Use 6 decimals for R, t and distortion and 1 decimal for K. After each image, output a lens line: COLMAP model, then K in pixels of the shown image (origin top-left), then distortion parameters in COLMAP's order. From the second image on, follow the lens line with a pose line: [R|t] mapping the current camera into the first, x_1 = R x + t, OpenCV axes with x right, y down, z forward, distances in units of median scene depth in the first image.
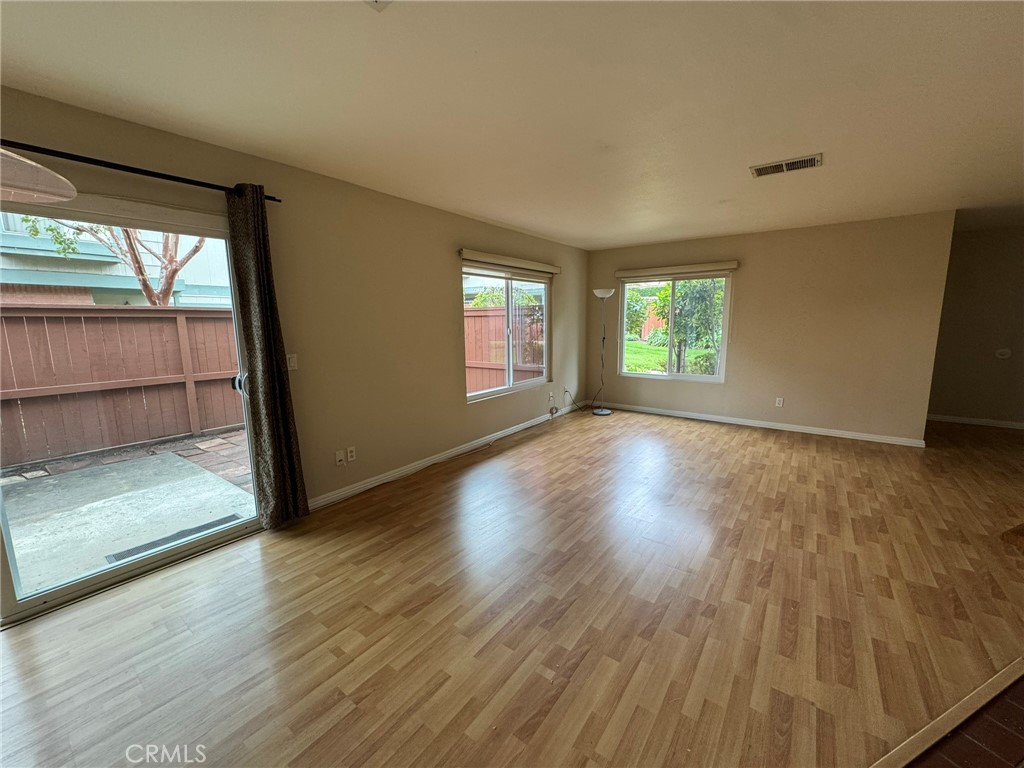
lens RADIAL K [[408.4, 0, 511.5], [0, 408.4, 384.0], [0, 0, 1]] dist [-0.002854, 0.000065]
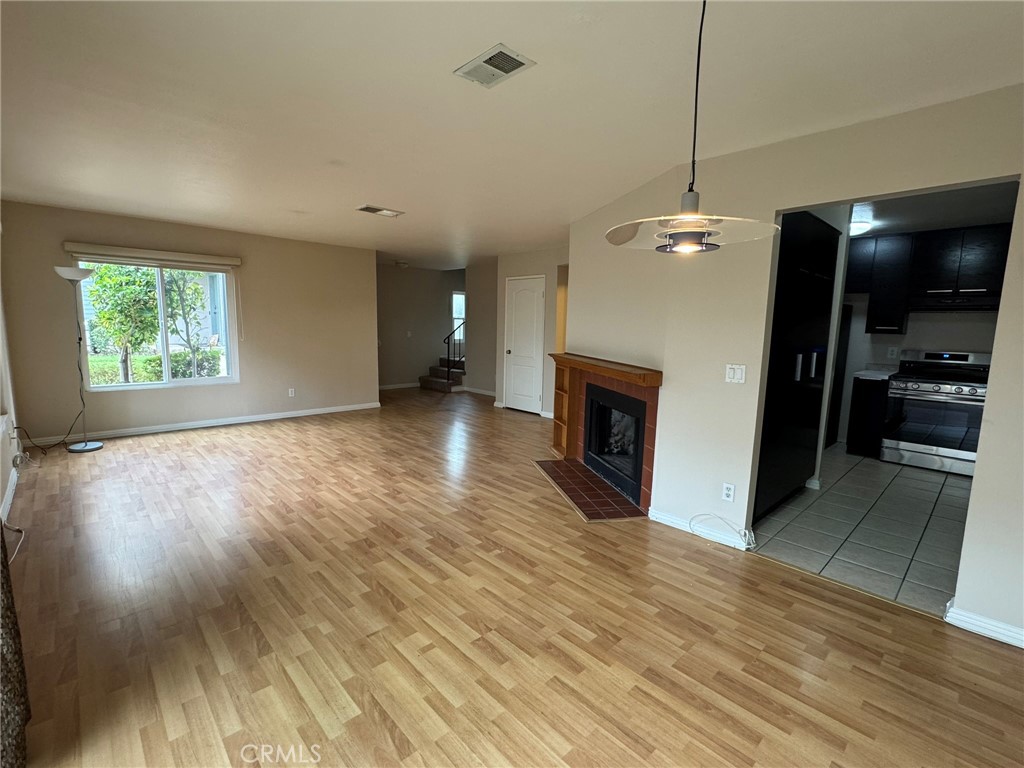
lens RADIAL K [[468.0, 0, 510.3], [0, 468.0, 384.9], [0, 0, 1]] dist [-0.001942, -0.000444]
pose [[0.172105, -0.114790, 0.978367, -0.597401], [0.127901, 0.987384, 0.093349, -0.023638], [-0.976740, 0.109069, 0.184616, 0.217978]]
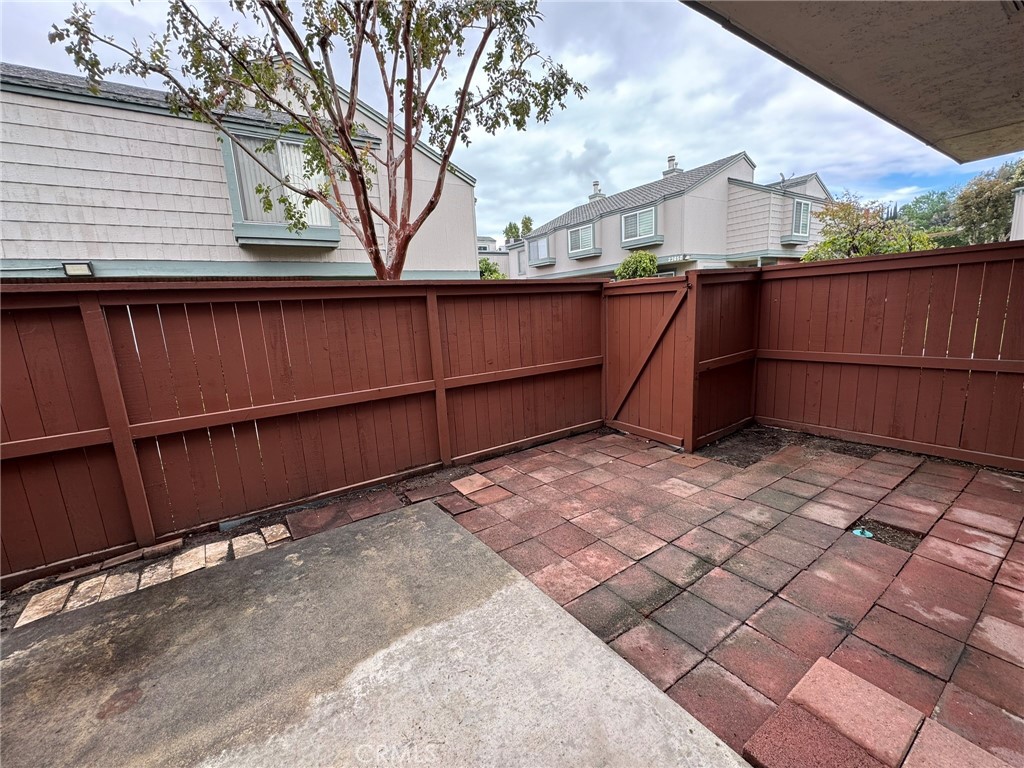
lens RADIAL K [[418.7, 0, 511.6], [0, 418.7, 384.9], [0, 0, 1]] dist [-0.004763, -0.000271]
pose [[0.942693, 0.019122, -0.333113, -0.567452], [-0.005403, 0.999100, 0.042062, -0.057441], [0.333618, -0.037852, 0.941948, 0.480841]]
